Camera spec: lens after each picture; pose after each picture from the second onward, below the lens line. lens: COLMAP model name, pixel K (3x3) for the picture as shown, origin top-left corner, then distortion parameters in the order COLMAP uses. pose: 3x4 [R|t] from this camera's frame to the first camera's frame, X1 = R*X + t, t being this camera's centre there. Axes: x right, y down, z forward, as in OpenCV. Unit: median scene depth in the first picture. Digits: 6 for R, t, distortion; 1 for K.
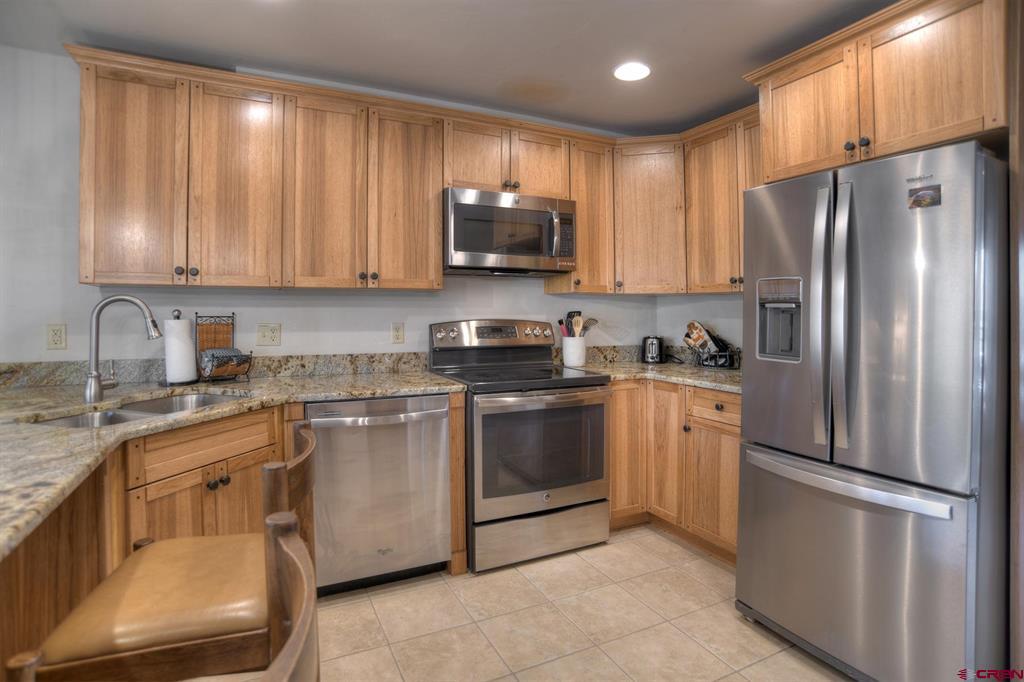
lens RADIAL K [[548.5, 0, 455.2], [0, 548.5, 299.0], [0, 0, 1]] dist [-0.064225, 0.022345]
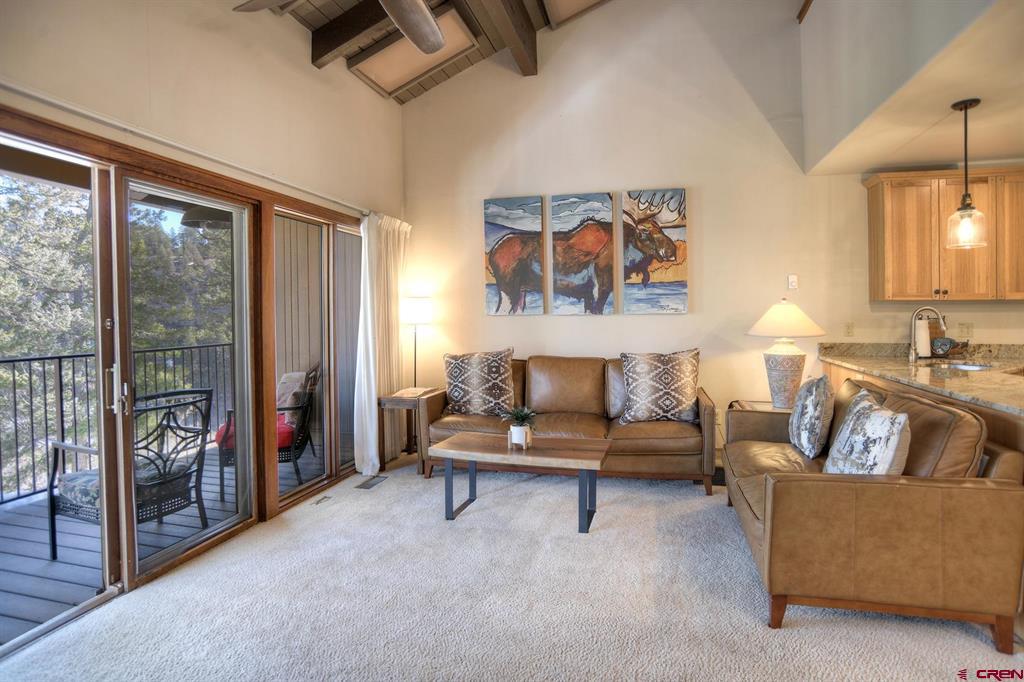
lens RADIAL K [[548.5, 0, 506.9], [0, 548.5, 322.5], [0, 0, 1]] dist [-0.064225, 0.022345]
pose [[0.820776, 0.000390, -0.571250, -0.553945], [0.018905, 0.999433, 0.027846, -0.022625], [0.570937, -0.033655, 0.820304, -0.989018]]
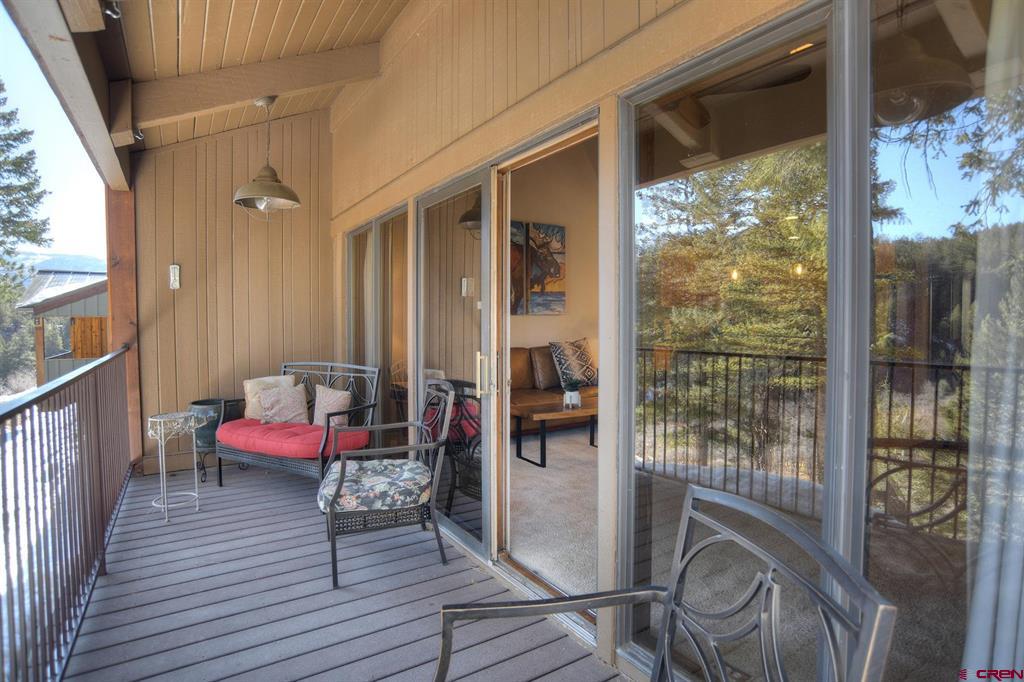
lens RADIAL K [[548.5, 0, 514.6], [0, 548.5, 339.9], [0, 0, 1]] dist [-0.064225, 0.022345]
pose [[0.981375, -0.009714, 0.191857, -1.659345], [-0.000833, 0.998496, 0.054815, -0.014426], [-0.192101, -0.053954, 0.979891, -1.583317]]
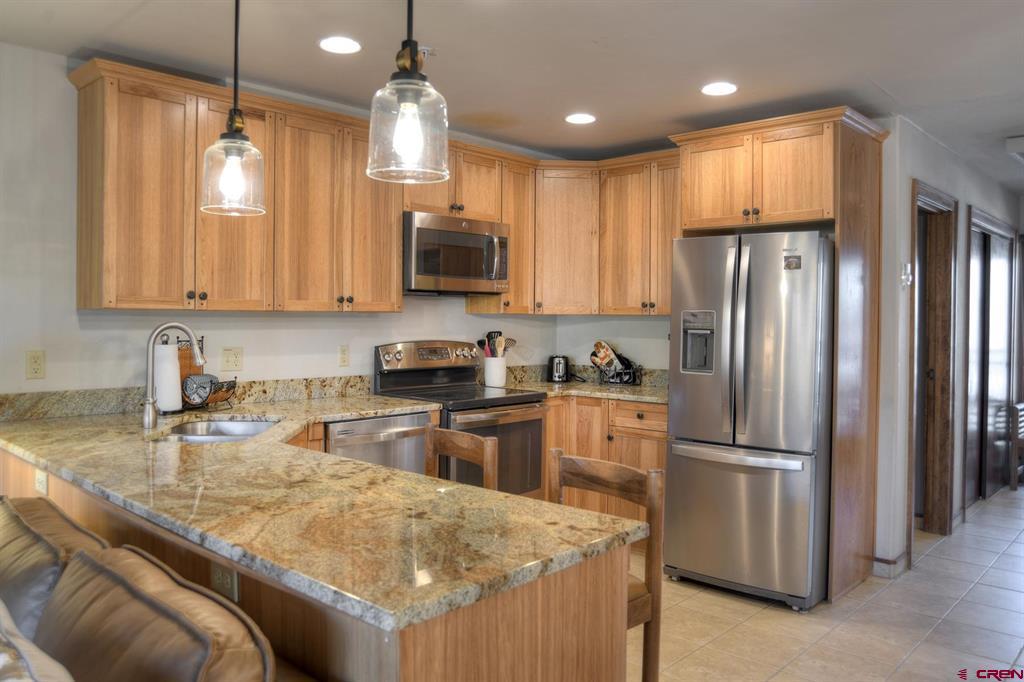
lens RADIAL K [[827.0, 0, 514.7], [0, 827.0, 323.5], [0, 0, 1]] dist [-0.072979, 0.022355]
pose [[0.906881, 0.003323, 0.421374, -0.495659], [-0.015120, 0.999582, 0.024660, -0.037905], [-0.421116, -0.028735, 0.906552, -0.481686]]
